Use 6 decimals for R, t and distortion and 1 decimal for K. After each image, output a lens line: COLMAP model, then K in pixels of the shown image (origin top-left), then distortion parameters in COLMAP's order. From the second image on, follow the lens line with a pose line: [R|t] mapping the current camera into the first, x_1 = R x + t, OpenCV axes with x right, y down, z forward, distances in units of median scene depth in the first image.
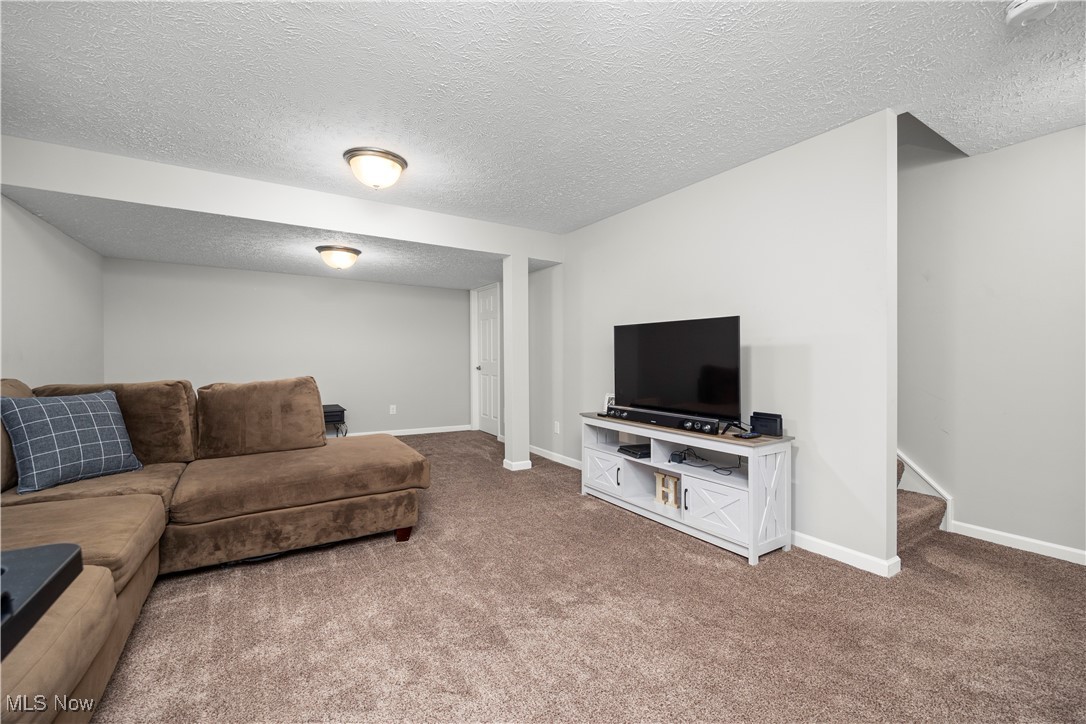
lens RADIAL K [[457.6, 0, 545.8], [0, 457.6, 359.3], [0, 0, 1]] dist [-0.000973, 0.000006]
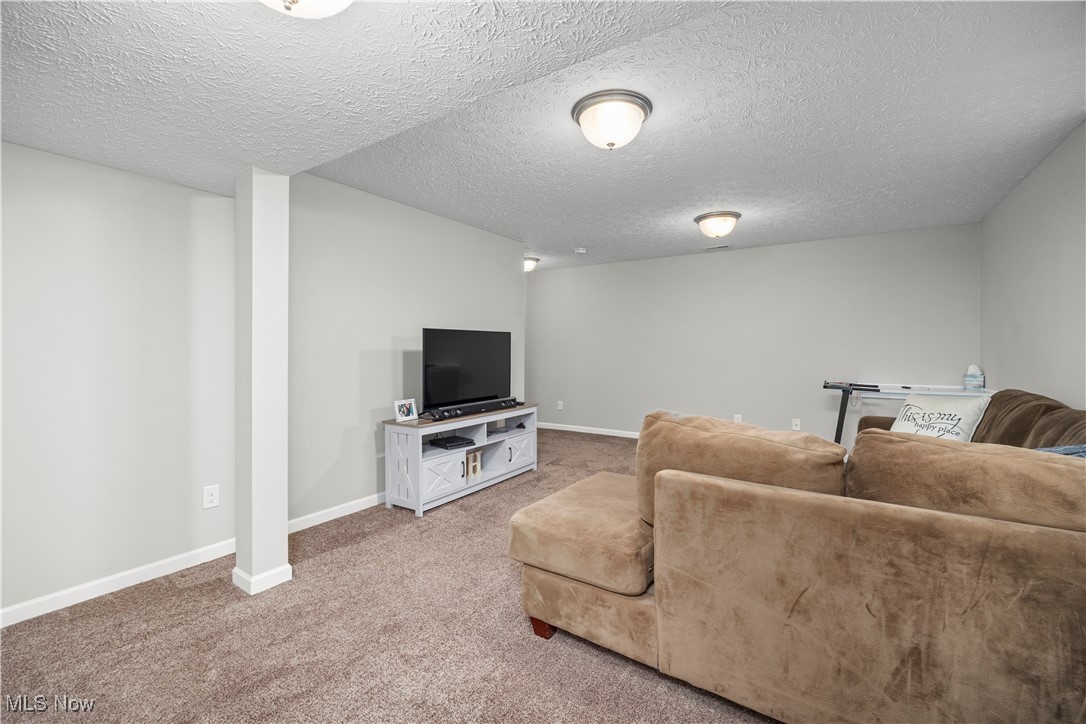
lens RADIAL K [[457.6, 0, 545.8], [0, 457.6, 359.3], [0, 0, 1]] dist [-0.000973, 0.000006]
pose [[-0.413177, -0.020663, 0.910416, -1.212257], [0.005999, 0.999659, 0.025411, -0.044309], [-0.910631, 0.015961, -0.412912, 1.676926]]
